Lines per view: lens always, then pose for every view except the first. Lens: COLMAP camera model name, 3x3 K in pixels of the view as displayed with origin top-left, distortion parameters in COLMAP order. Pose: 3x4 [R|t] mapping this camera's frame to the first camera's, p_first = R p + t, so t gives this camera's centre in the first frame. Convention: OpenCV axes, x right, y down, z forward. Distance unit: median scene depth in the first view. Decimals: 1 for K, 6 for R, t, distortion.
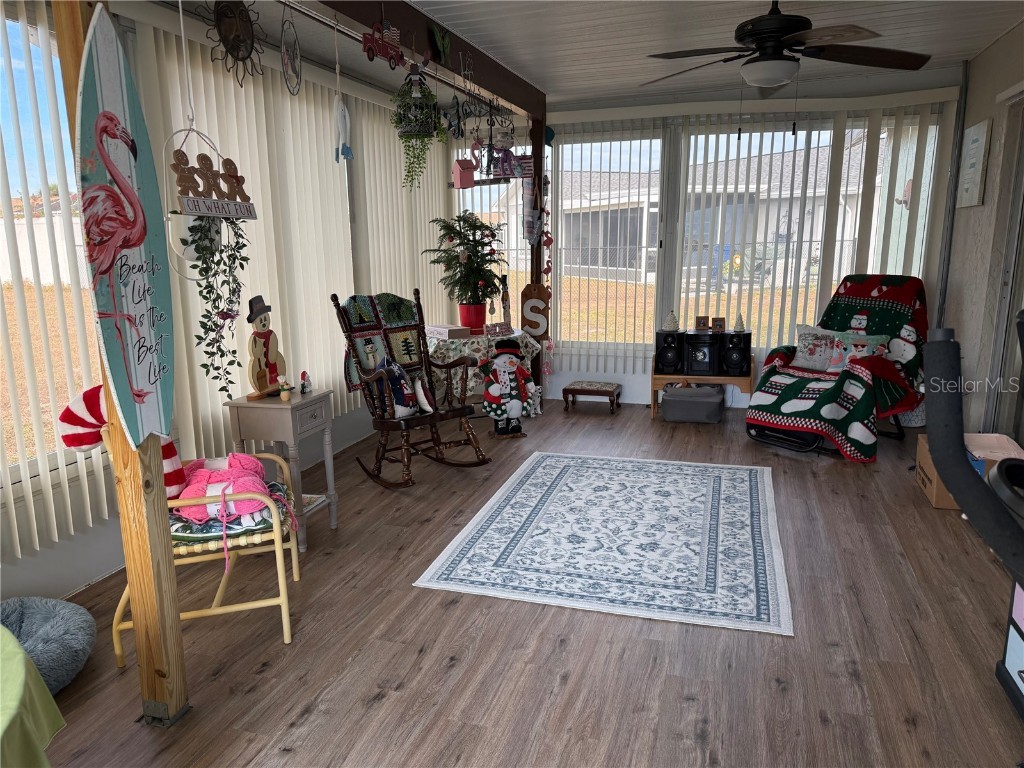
lens RADIAL K [[717.9, 0, 513.0], [0, 717.9, 378.4], [0, 0, 1]] dist [0.231975, -0.341495]
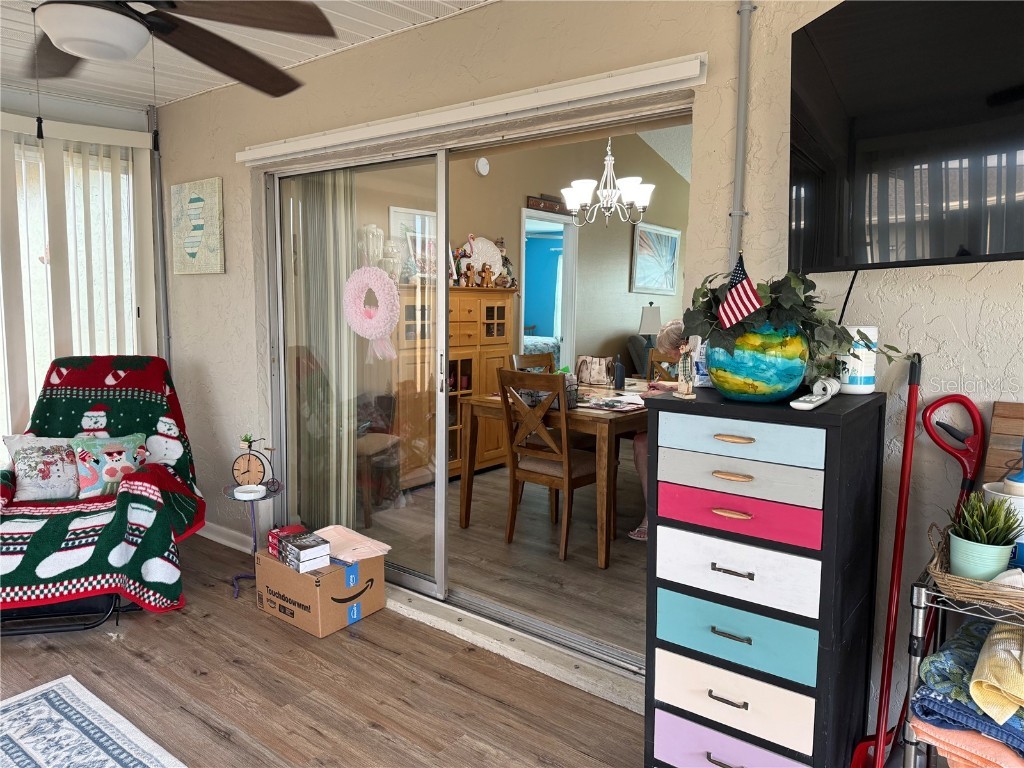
lens RADIAL K [[740.8, 0, 512.7], [0, 740.8, 360.4], [0, 0, 1]] dist [0.003103, -0.000703]
pose [[0.357119, -0.080525, 0.930581, -0.095892], [0.168266, 0.985524, 0.020706, -0.110591], [-0.918778, 0.149191, 0.365499, 0.463123]]
